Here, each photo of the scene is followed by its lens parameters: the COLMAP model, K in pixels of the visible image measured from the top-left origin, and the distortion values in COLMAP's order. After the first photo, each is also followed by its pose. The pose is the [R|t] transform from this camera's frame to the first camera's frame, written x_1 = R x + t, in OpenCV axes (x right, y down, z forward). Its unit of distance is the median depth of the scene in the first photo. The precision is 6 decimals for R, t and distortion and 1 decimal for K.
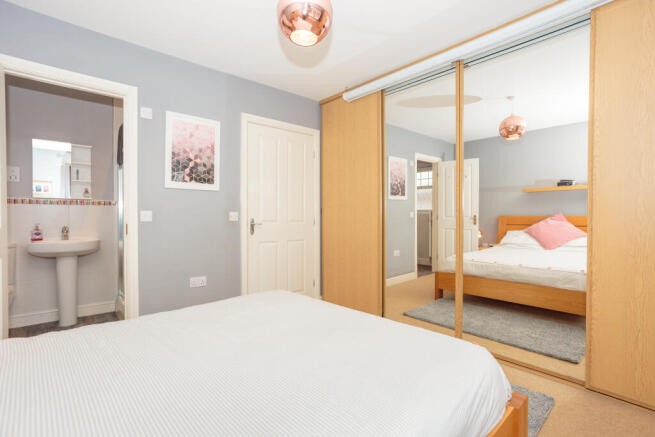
lens RADIAL K [[314.3, 0, 340.6], [0, 314.3, 216.6], [0, 0, 1]] dist [-0.031266, 0.012722]
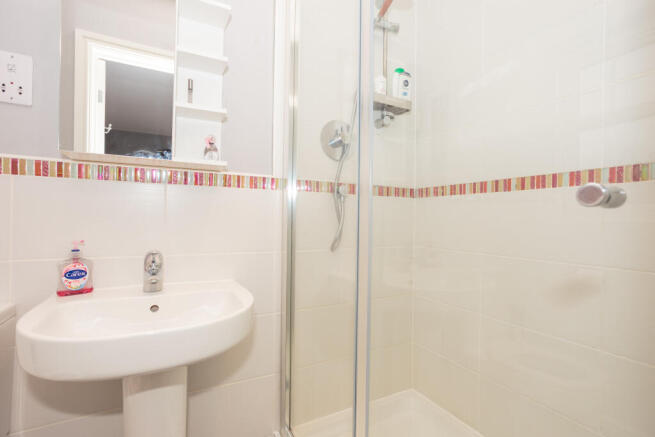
lens RADIAL K [[314.3, 0, 332.5], [0, 314.3, 212.9], [0, 0, 1]] dist [-0.031266, 0.012722]
pose [[0.965692, 0.023944, -0.258583, -0.643701], [-0.024323, 0.999703, 0.001734, -0.011542], [0.258548, 0.004615, 0.965987, 0.751594]]
